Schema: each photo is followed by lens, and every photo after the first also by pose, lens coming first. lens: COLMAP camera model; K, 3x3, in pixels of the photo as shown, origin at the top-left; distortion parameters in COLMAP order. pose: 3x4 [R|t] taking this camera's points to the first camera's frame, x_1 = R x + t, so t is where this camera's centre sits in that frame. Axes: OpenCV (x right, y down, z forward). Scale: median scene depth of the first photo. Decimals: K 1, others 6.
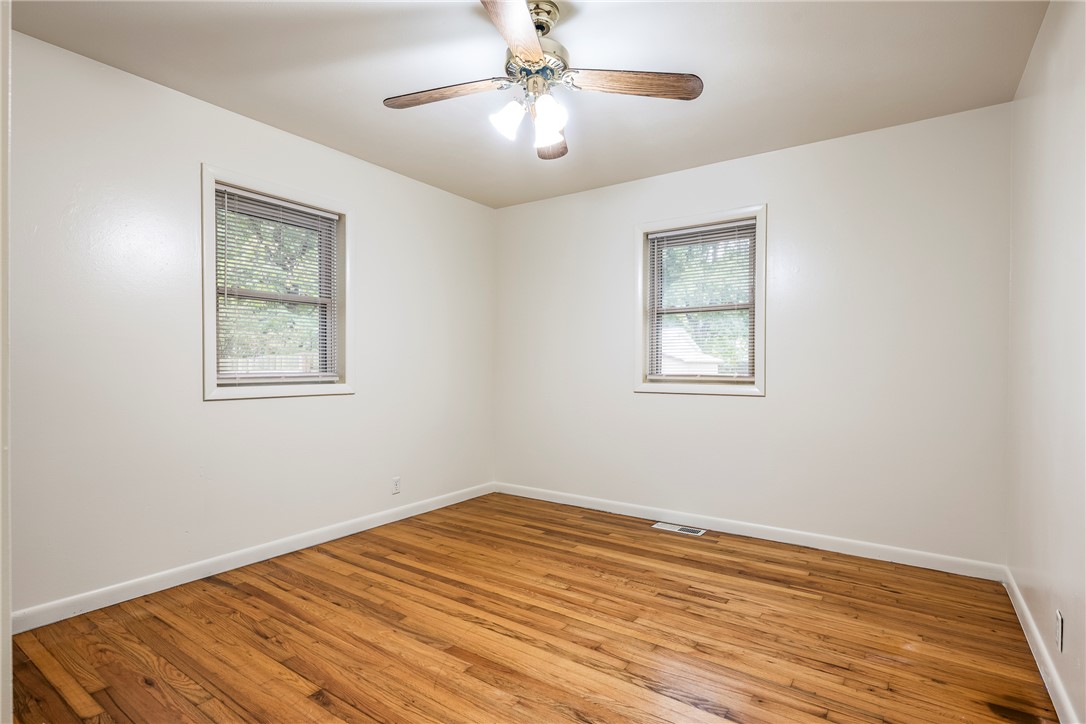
lens RADIAL K [[537.2, 0, 552.1], [0, 537.2, 368.7], [0, 0, 1]] dist [-0.001919, 0.000108]
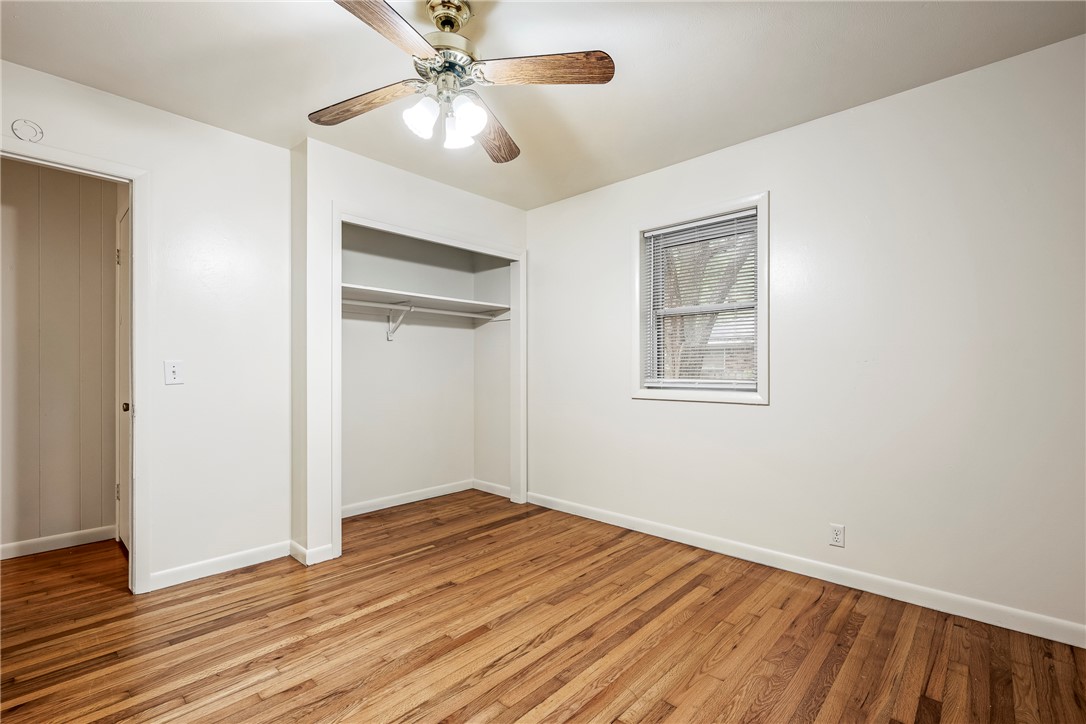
lens RADIAL K [[489.4, 0, 542.2], [0, 489.4, 368.3], [0, 0, 1]] dist [-0.002464, 0.001482]
pose [[-0.164000, -0.008139, -0.986427, 0.630314], [-0.005681, 0.999957, -0.007307, -0.006568], [0.986444, 0.004405, -0.164039, 1.015715]]
